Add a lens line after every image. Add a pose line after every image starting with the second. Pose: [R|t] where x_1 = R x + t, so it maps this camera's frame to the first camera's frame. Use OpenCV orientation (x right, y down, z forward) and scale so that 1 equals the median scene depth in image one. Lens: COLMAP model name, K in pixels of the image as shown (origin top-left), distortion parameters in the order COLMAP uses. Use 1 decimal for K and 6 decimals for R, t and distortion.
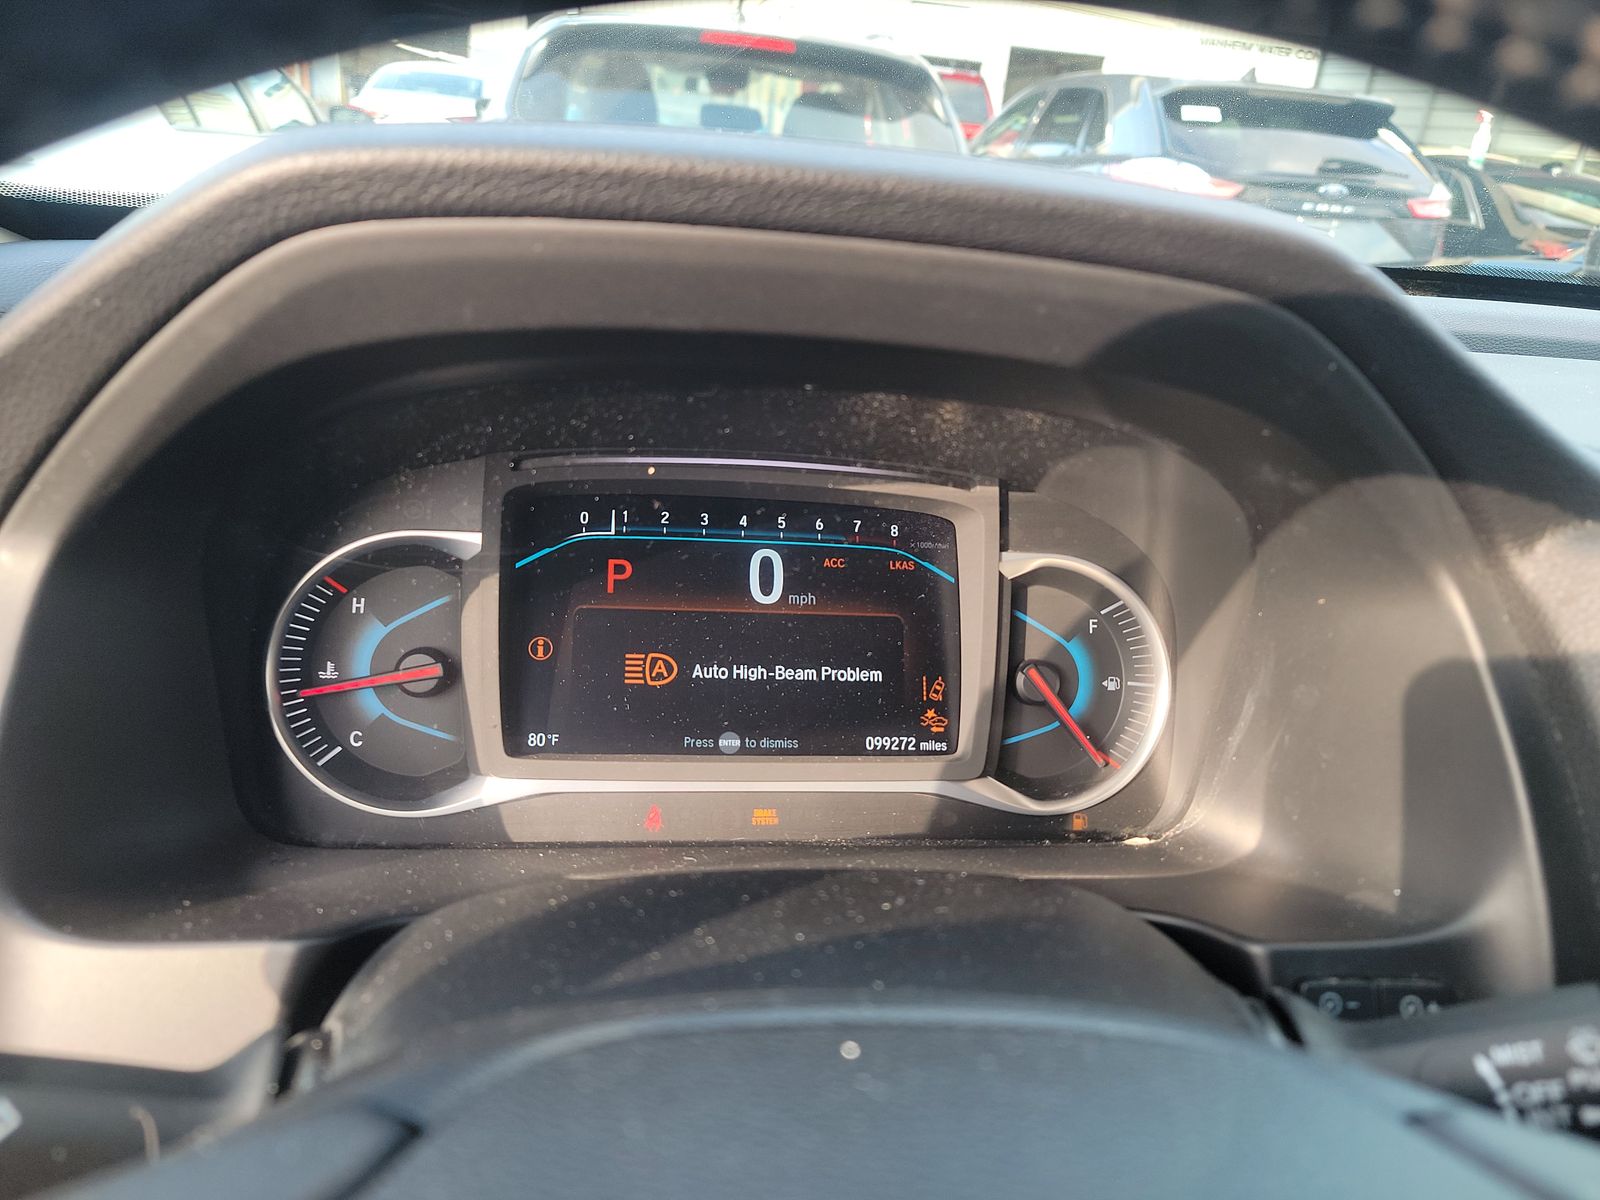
lens RADIAL K [[1110.5, 0, 807.8], [0, 1110.5, 603.3], [0, 0, 1]] dist [0.035000, -0.034907]
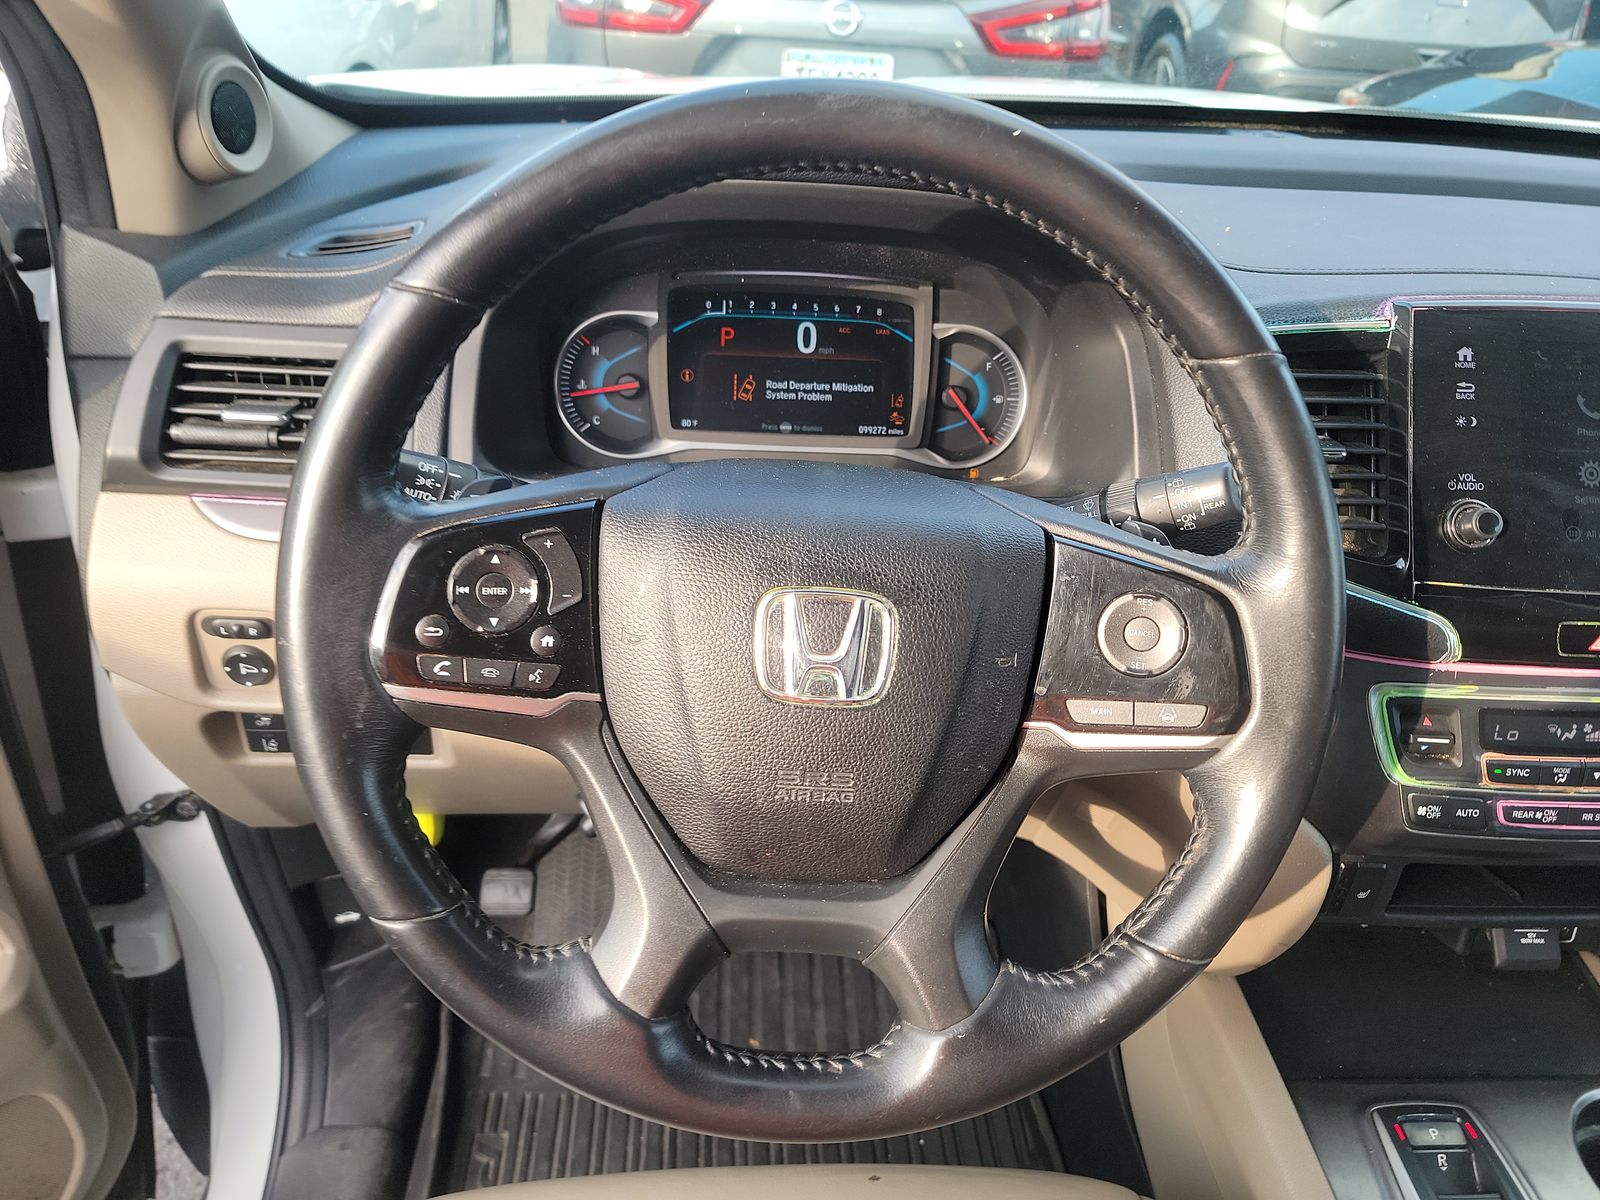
lens RADIAL K [[1110.5, 0, 804.3], [0, 1110.5, 599.9], [0, 0, 1]] dist [0.035000, -0.034907]
pose [[0.995262, 0.023653, -0.094309, 0.140772], [-0.007179, 0.985188, 0.171325, 0.087111], [0.096965, -0.169836, 0.980690, -0.869562]]
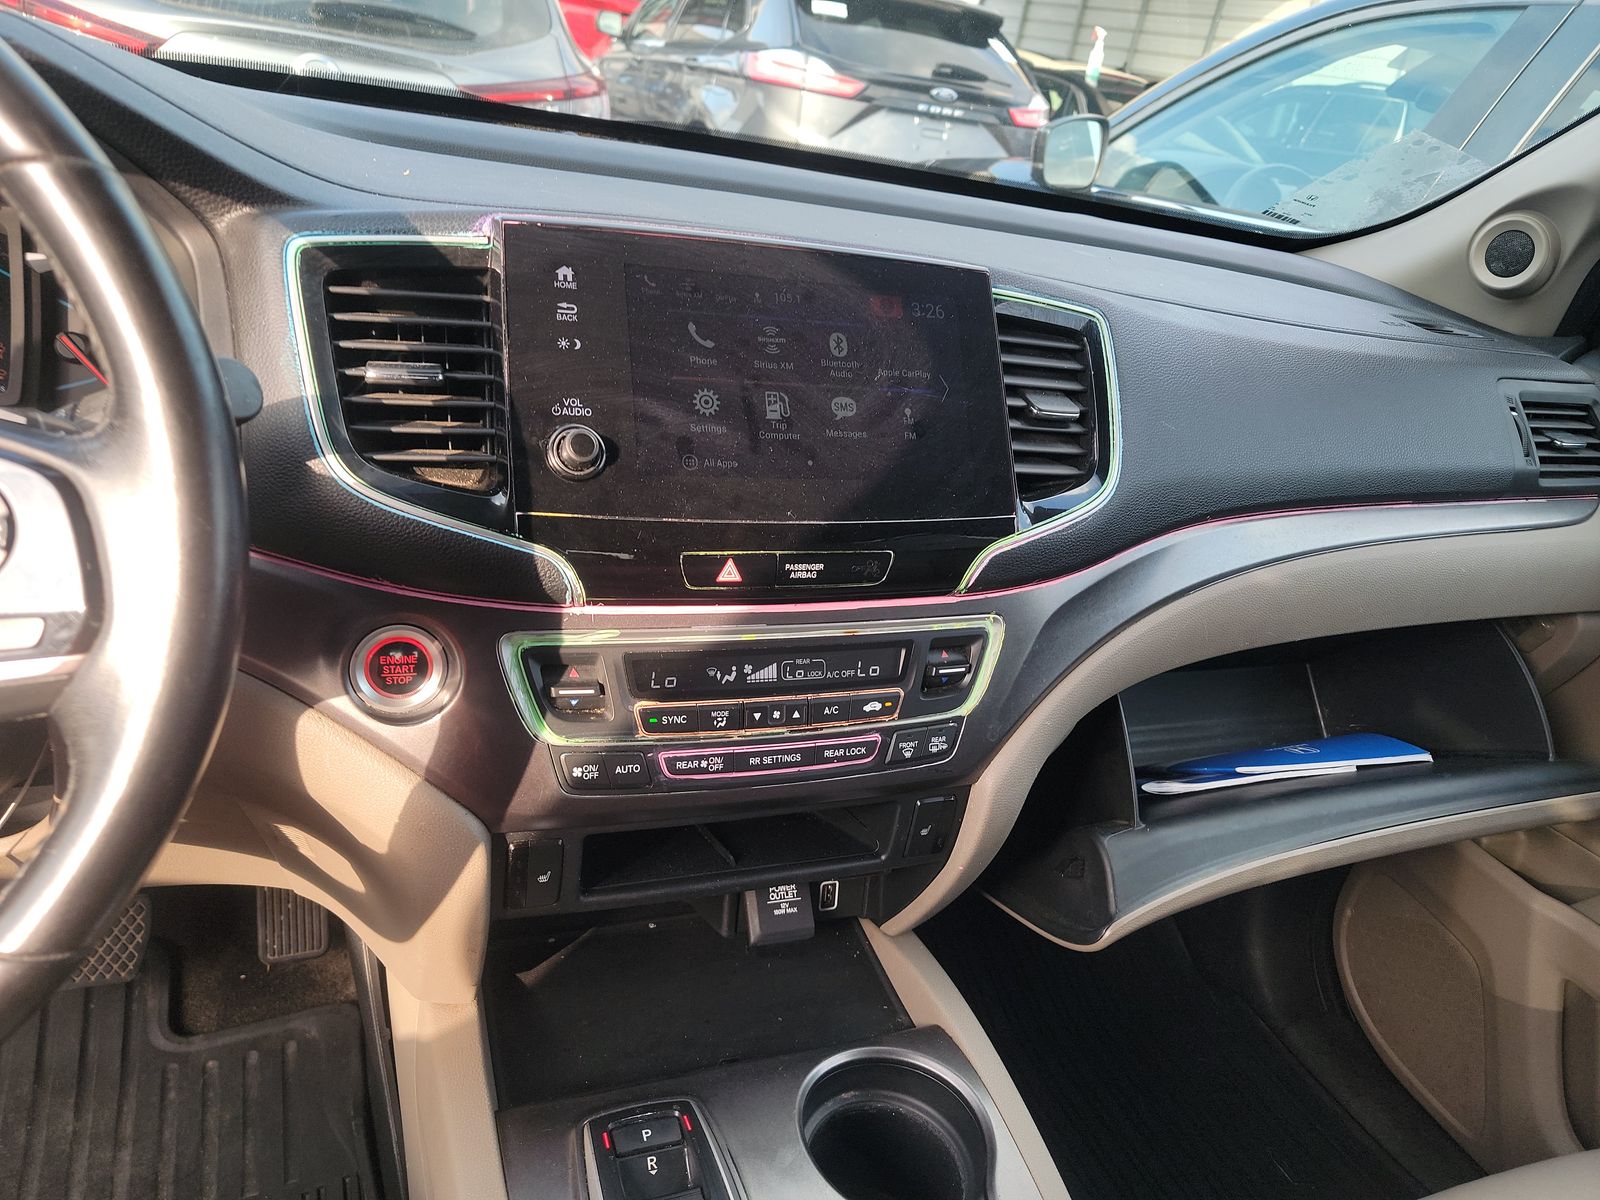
lens RADIAL K [[1110.5, 0, 799.5], [0, 1110.5, 615.1], [0, 0, 1]] dist [0.035000, -0.034907]
pose [[0.970850, -0.039864, 0.236350, 0.784102], [0.016776, 0.994955, 0.098906, 0.297621], [-0.239100, -0.092058, 0.966621, -0.726243]]
